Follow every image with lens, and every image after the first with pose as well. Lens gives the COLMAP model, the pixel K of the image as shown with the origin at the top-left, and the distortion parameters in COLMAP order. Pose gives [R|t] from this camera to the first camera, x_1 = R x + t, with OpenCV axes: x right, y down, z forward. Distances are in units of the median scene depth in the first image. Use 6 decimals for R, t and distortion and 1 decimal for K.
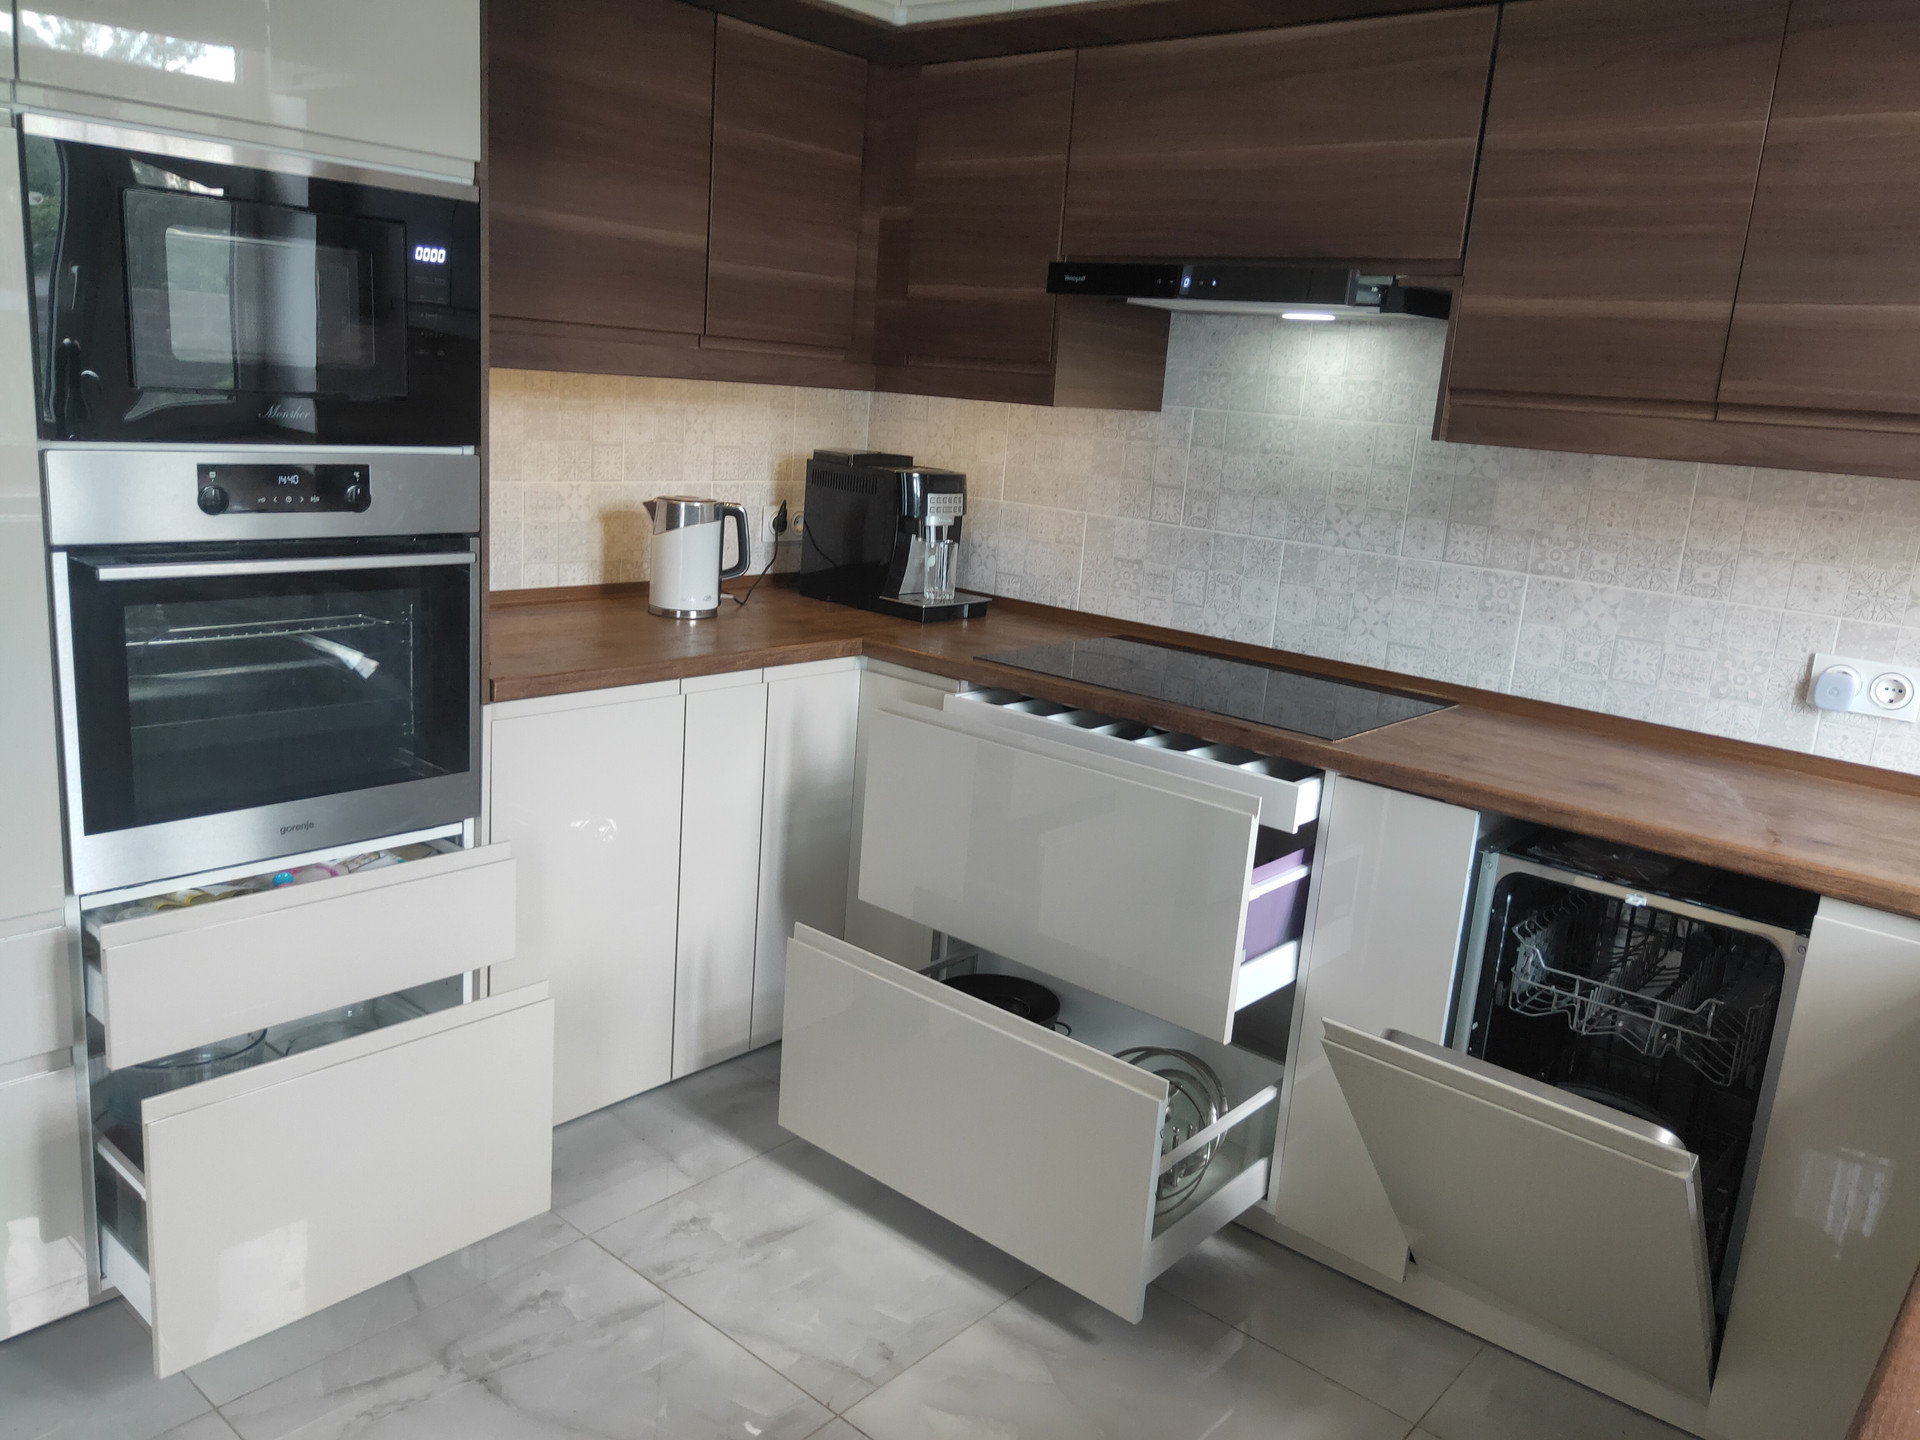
lens RADIAL K [[1470.0, 0, 948.6], [0, 1470.0, 720.2], [0, 0, 1]] dist [0.030474, -0.018582]
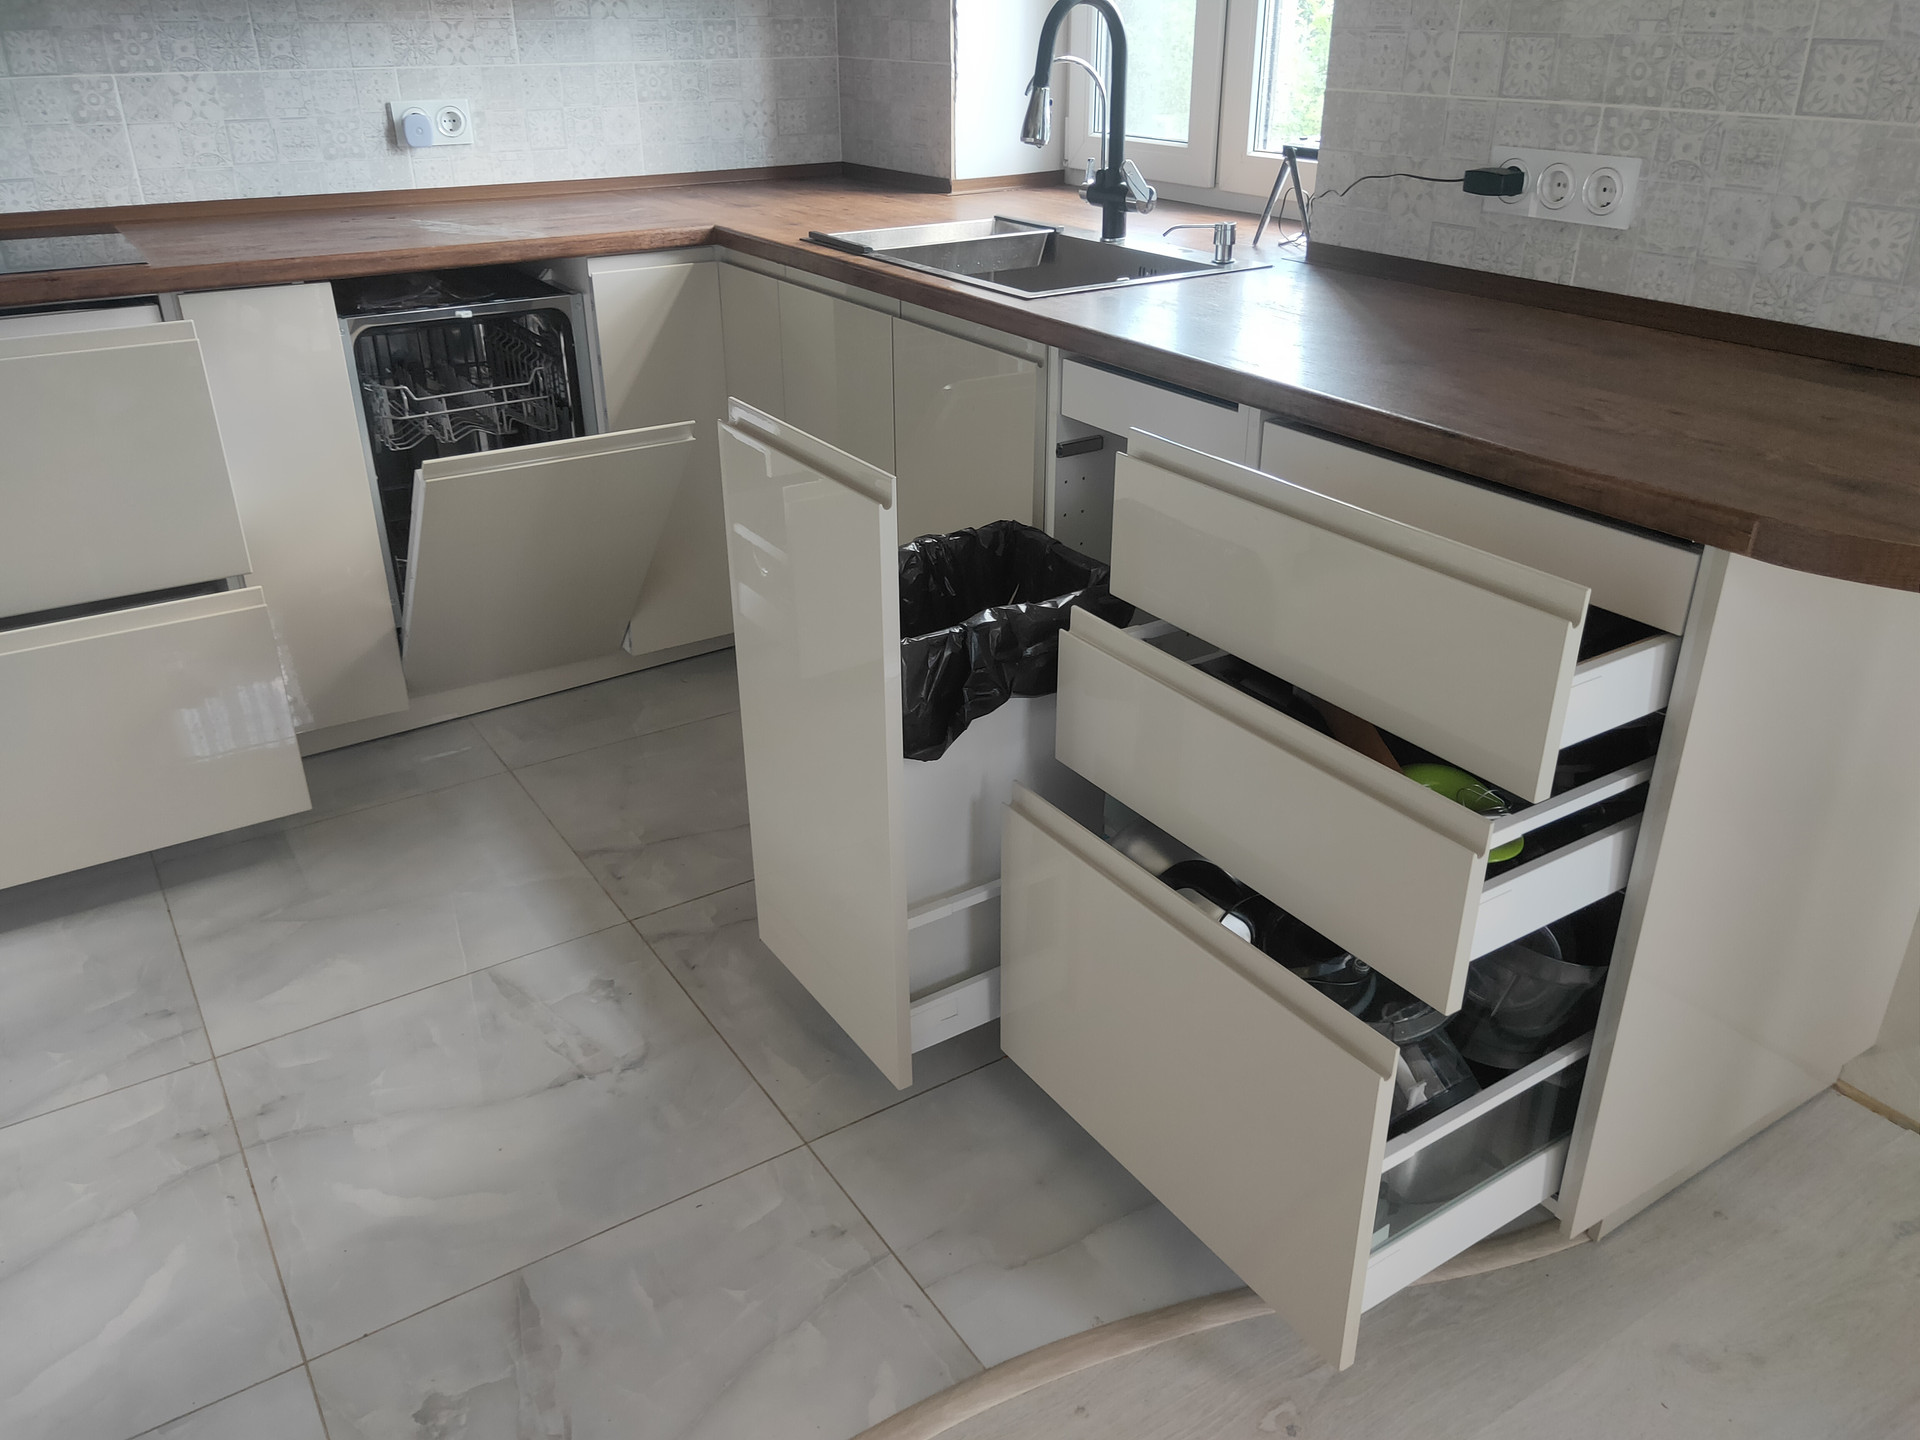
lens RADIAL K [[1470.0, 0, 948.7], [0, 1470.0, 714.0], [0, 0, 1]] dist [0.030474, -0.018582]
pose [[0.274881, -0.489359, 0.827628, -0.497893], [0.242445, 0.868250, 0.432854, -0.021549], [-0.930409, 0.081671, 0.357308, 0.155015]]
